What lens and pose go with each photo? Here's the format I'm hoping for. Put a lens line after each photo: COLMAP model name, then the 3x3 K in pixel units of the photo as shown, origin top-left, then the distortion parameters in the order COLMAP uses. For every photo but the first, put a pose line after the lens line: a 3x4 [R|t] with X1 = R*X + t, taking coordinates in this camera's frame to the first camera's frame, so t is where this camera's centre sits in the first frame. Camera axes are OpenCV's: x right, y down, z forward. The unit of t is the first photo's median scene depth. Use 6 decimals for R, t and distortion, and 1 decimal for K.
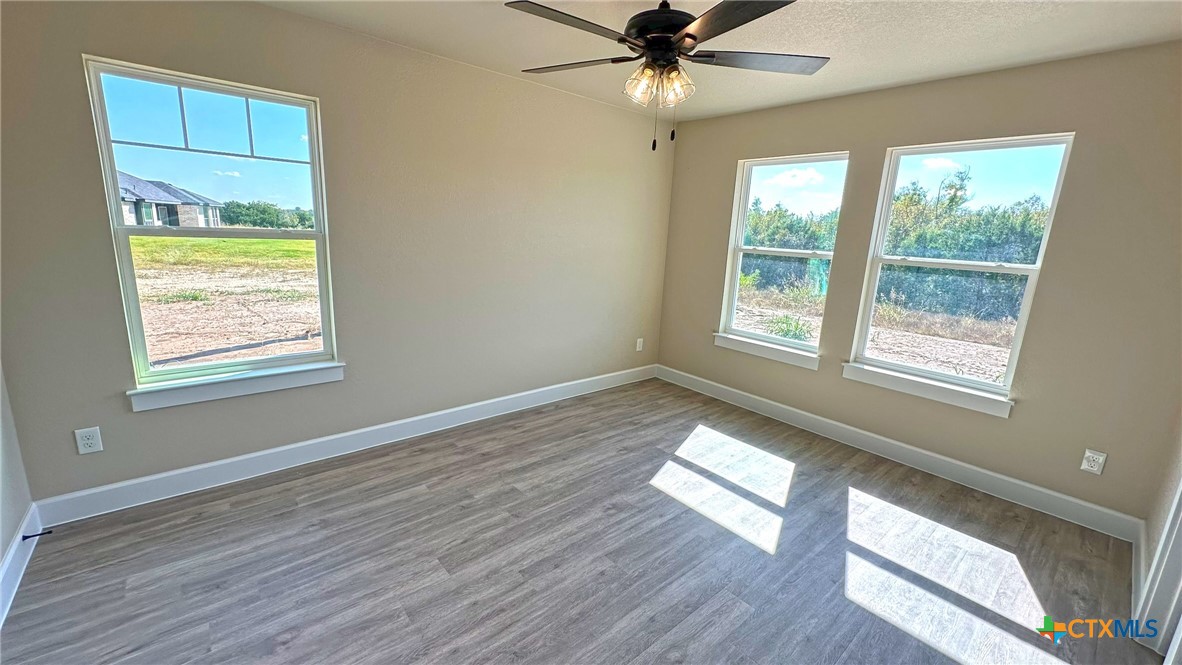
lens RADIAL K [[472.6, 0, 593.4], [0, 472.6, 332.3], [0, 0, 1]] dist [-0.003679, 0.001160]
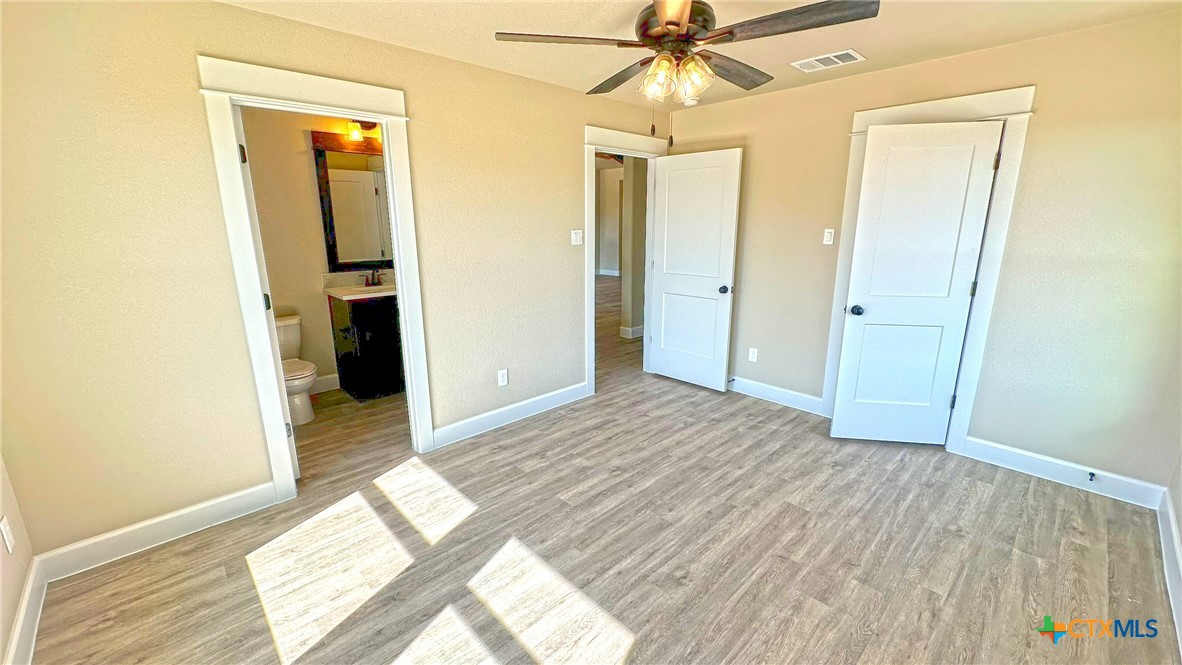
lens RADIAL K [[472.6, 0, 591.2], [0, 472.6, 330.8], [0, 0, 1]] dist [-0.003679, 0.001160]
pose [[-0.997966, -0.031228, -0.055571, 0.275917], [-0.052371, 0.898668, 0.435492, -0.385802], [0.036340, 0.437516, -0.898476, 1.698483]]
